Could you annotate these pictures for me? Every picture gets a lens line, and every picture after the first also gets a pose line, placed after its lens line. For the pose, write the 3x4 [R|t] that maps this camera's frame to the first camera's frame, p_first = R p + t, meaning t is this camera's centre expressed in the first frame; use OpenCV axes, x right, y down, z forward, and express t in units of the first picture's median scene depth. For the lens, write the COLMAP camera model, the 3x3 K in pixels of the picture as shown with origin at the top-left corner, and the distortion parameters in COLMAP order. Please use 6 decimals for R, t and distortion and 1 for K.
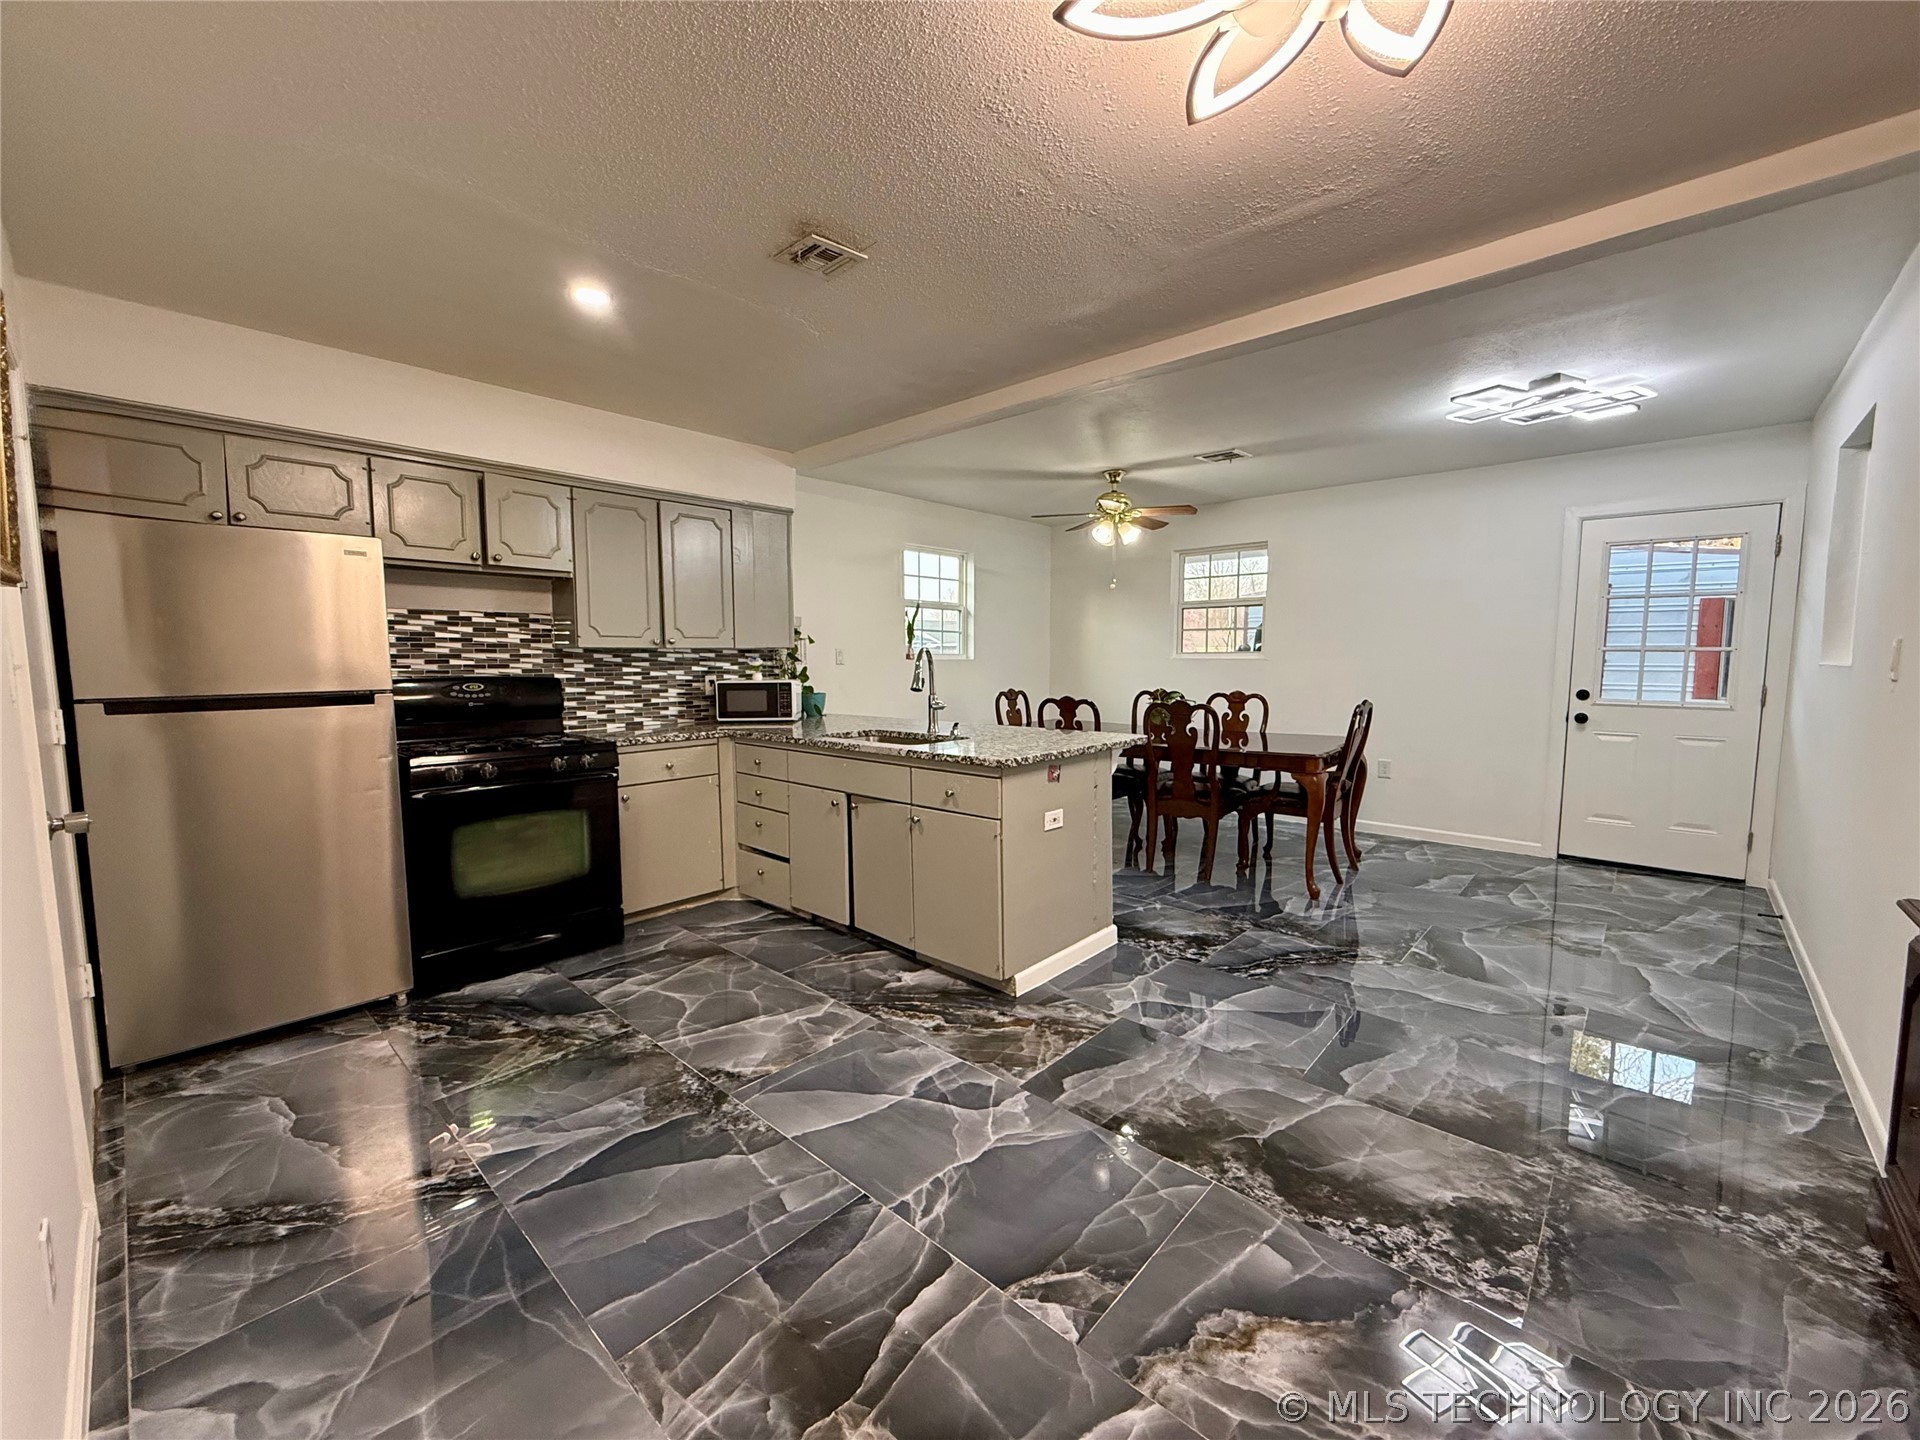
lens RADIAL K [[763.6, 0, 959.2], [0, 763.6, 718.5], [0, 0, 1]] dist [-0.000651, 0.000129]
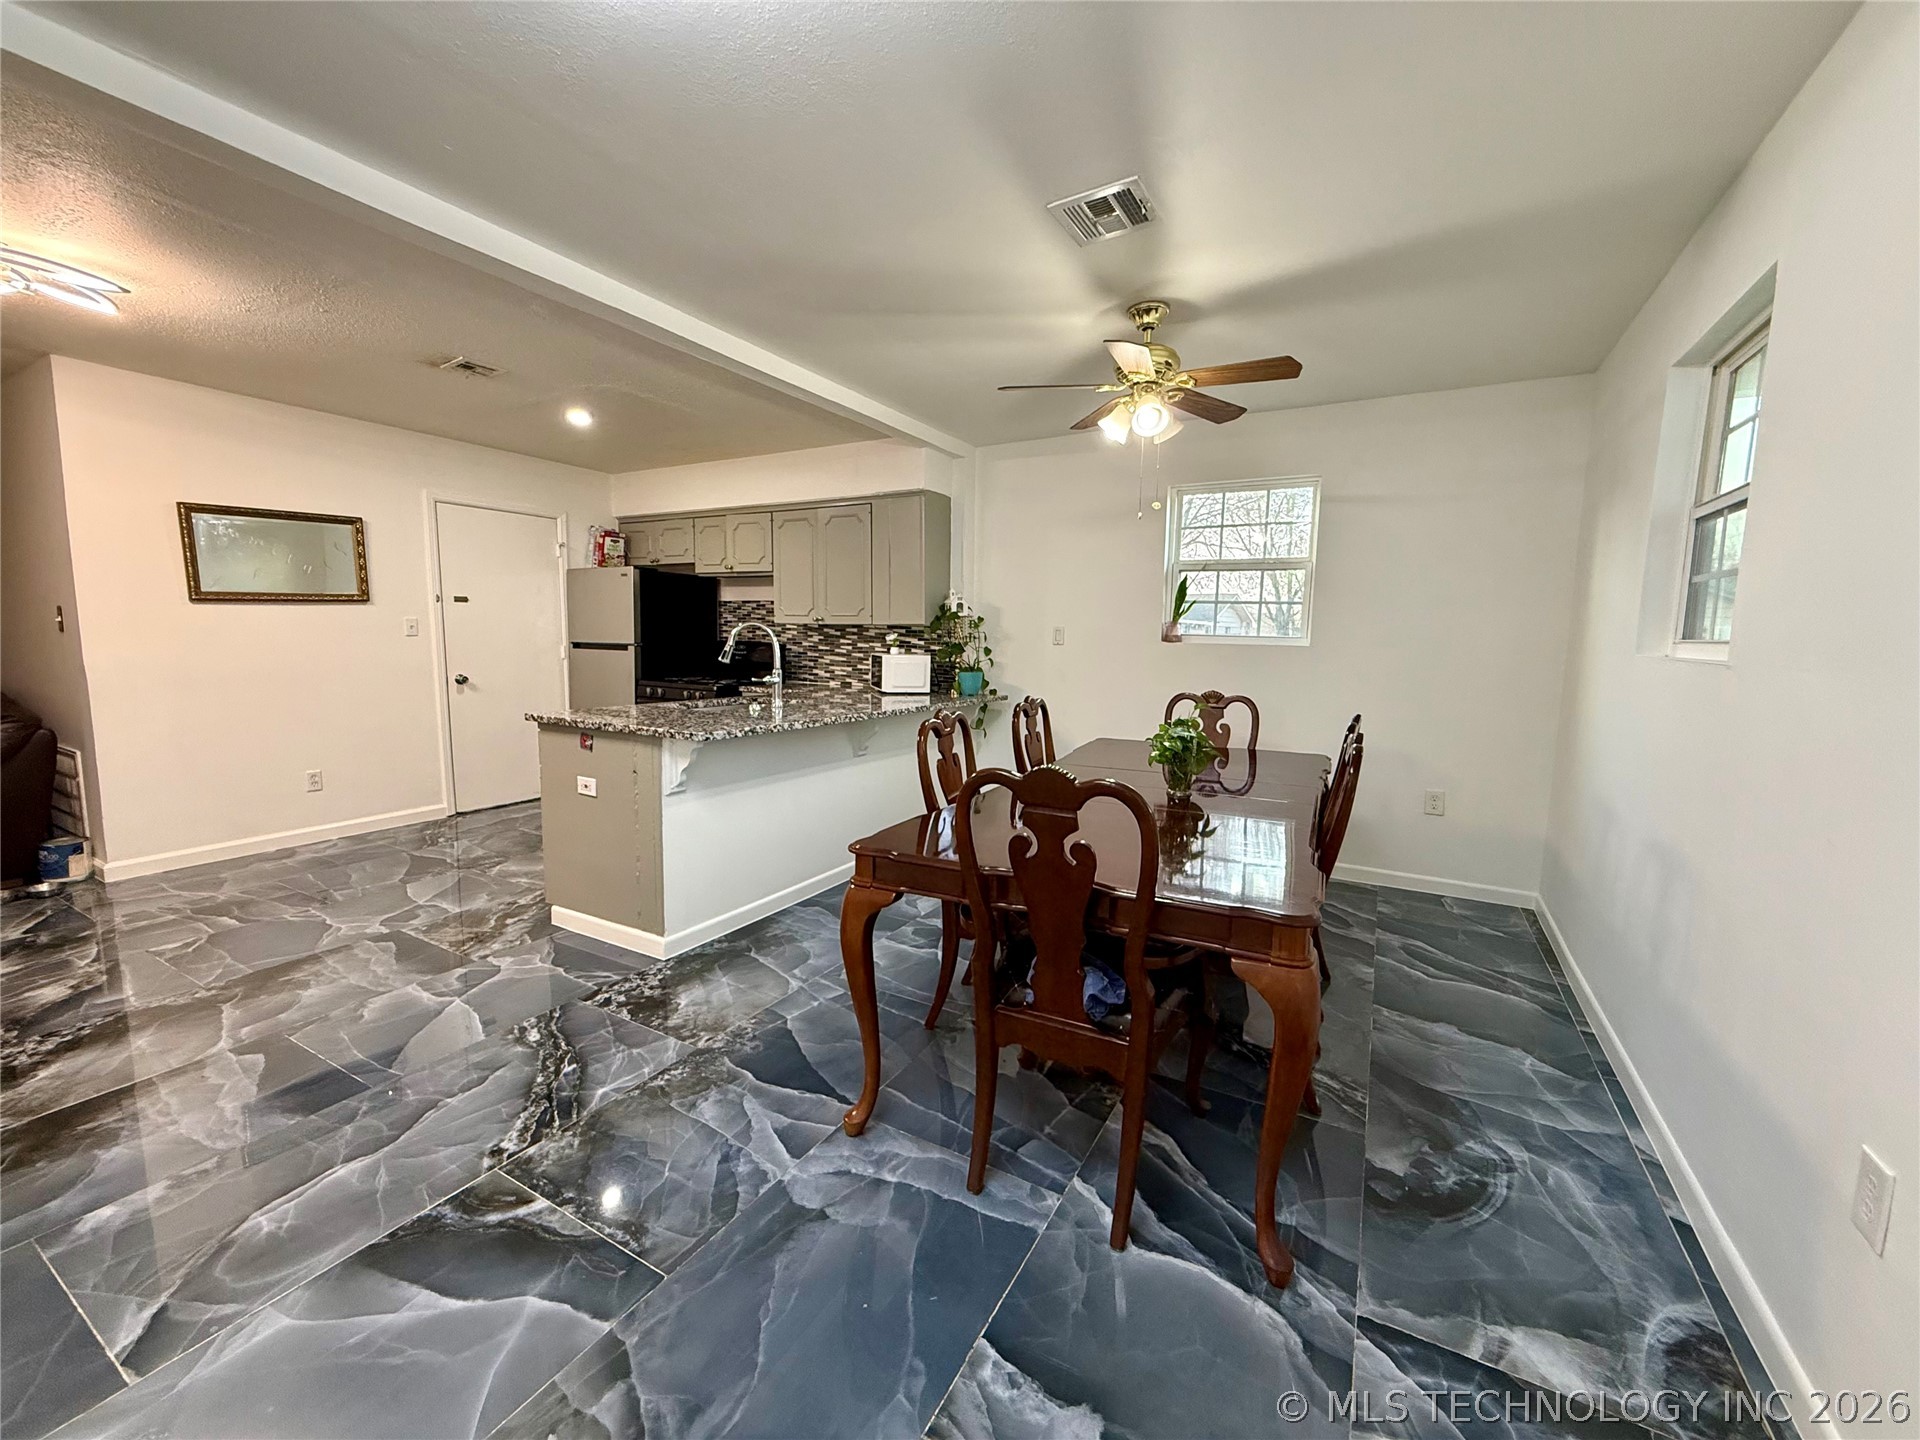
lens RADIAL K [[763.6, 0, 954.8], [0, 763.6, 720.0], [0, 0, 1]] dist [-0.000651, 0.000129]
pose [[0.223060, 0.118756, -0.967544, 1.101614], [-0.099572, 0.990136, 0.098573, -0.097205], [0.969706, 0.074352, 0.232684, 1.109973]]
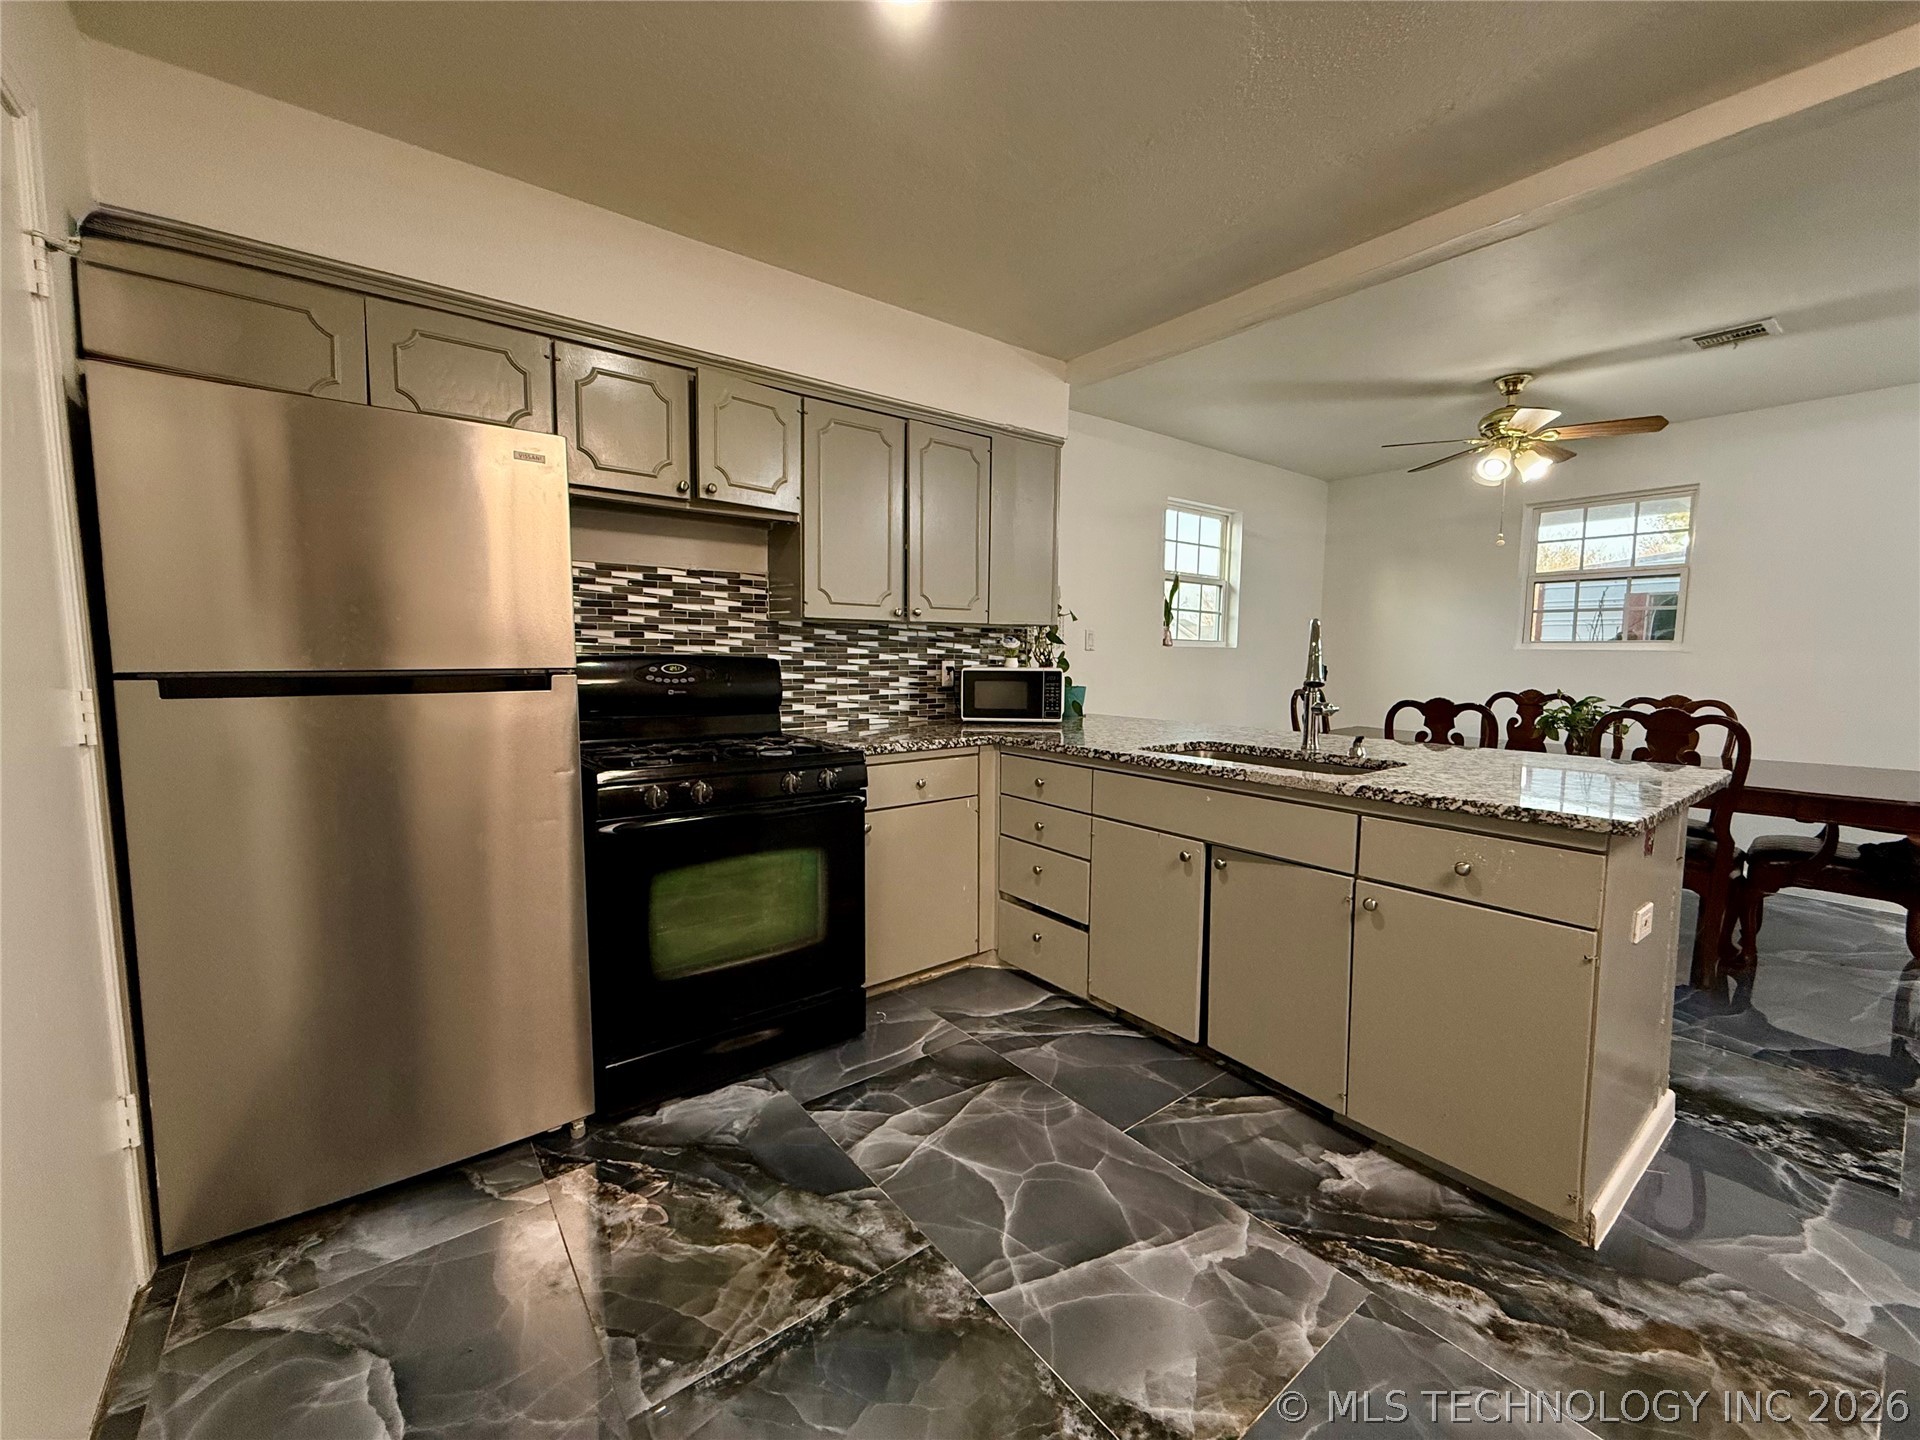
lens RADIAL K [[763.6, 0, 960.1], [0, 763.6, 718.7], [0, 0, 1]] dist [-0.000651, 0.000129]
pose [[0.985411, 0.026699, -0.168082, -0.248166], [-0.025611, 0.999635, 0.008638, -0.006934], [0.168251, -0.004207, 0.985735, 0.331612]]
